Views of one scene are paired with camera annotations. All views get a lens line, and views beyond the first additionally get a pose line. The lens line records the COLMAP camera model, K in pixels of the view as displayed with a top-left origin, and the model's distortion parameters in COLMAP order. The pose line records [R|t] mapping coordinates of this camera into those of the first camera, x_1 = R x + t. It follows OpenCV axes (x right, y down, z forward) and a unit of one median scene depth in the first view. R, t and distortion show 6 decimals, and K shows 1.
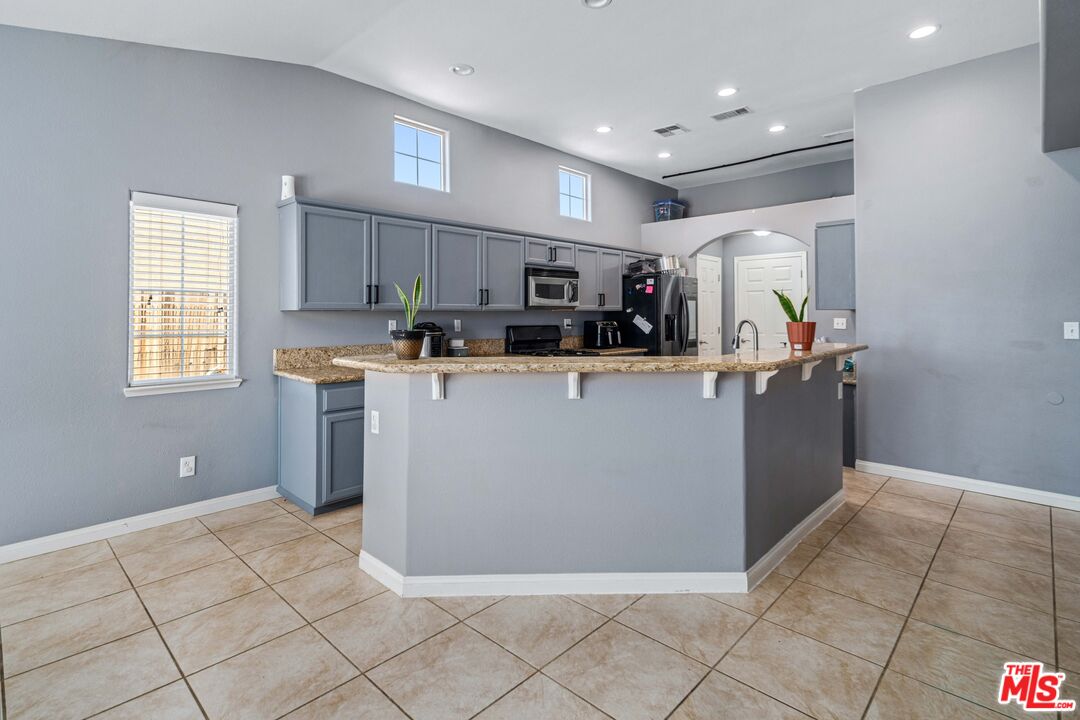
lens RADIAL K [[528.5, 0, 531.7], [0, 528.5, 330.3], [0, 0, 1]] dist [0.010920, -0.004031]
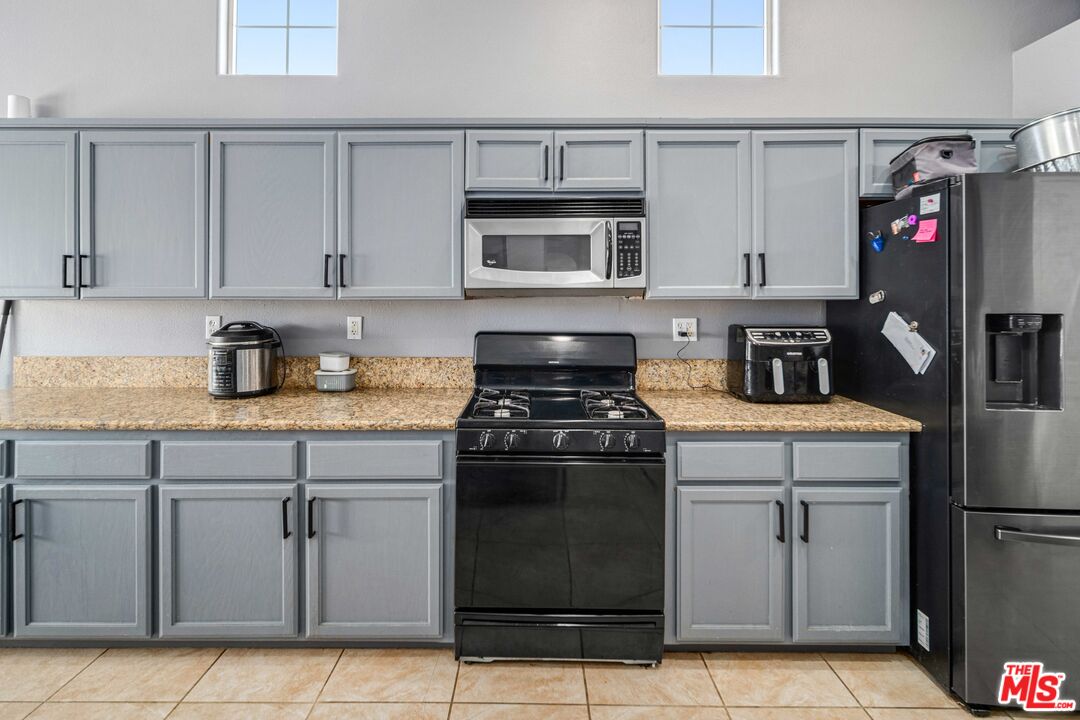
lens RADIAL K [[531.1, 0, 524.0], [0, 531.1, 296.7], [0, 0, 1]] dist [0.003201, 0.000284]
pose [[0.689239, -0.000051, -0.724534, 0.286399], [-0.025615, 0.999373, -0.024437, -0.025317], [0.724082, 0.035402, 0.688805, 0.621702]]
